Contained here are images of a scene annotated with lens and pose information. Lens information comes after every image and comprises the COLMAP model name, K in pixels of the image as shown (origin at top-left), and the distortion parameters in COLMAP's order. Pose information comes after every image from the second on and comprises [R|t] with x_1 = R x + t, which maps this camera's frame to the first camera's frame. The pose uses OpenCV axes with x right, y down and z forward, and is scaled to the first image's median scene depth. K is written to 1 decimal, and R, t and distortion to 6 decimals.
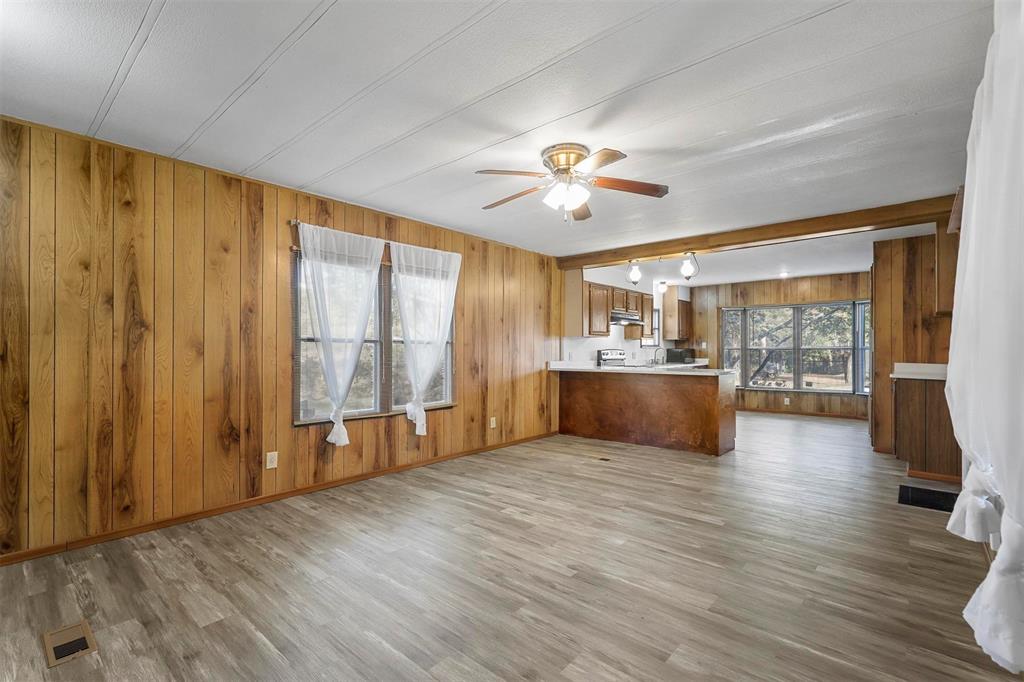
lens RADIAL K [[464.3, 0, 511.9], [0, 464.3, 345.8], [0, 0, 1]] dist [0.002041, 0.000485]
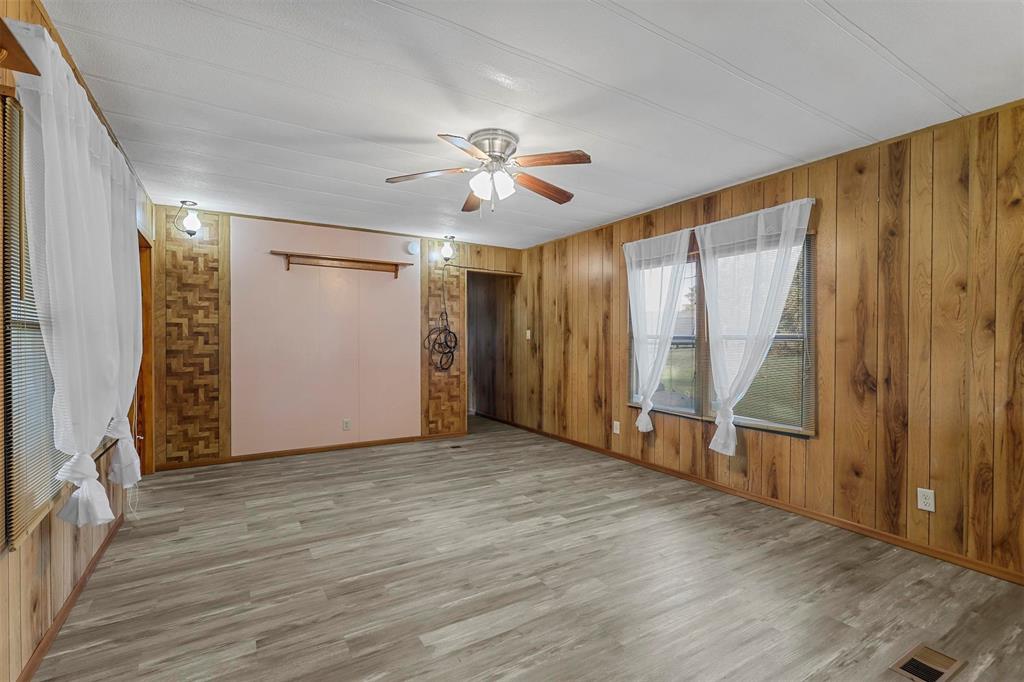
lens RADIAL K [[464.3, 0, 509.3], [0, 464.3, 344.7], [0, 0, 1]] dist [-0.000185, -0.000370]
pose [[-0.306778, 0.004413, -0.951771, 0.579105], [-0.002476, 0.999982, 0.005435, 0.000776], [0.951778, 0.004024, -0.306761, 0.757384]]
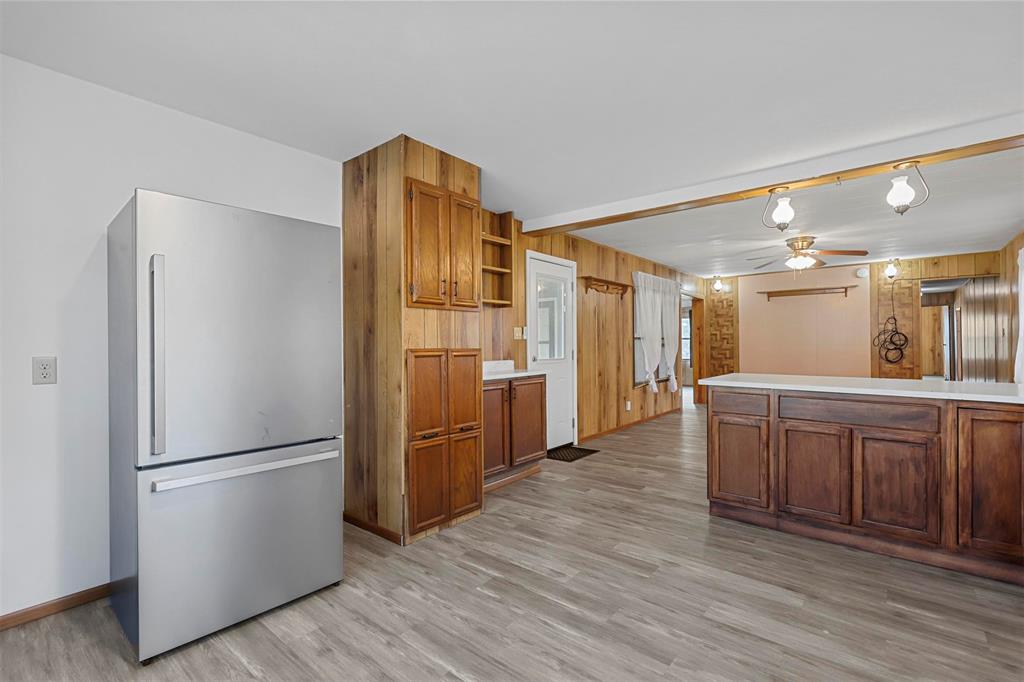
lens RADIAL K [[464.3, 0, 509.3], [0, 464.3, 344.7], [0, 0, 1]] dist [-0.000185, -0.000370]
pose [[-0.999702, 0.006109, -0.023646, 0.778487], [0.006178, 0.999977, -0.002867, 0.009389], [0.023628, -0.003012, -0.999716, 1.655399]]
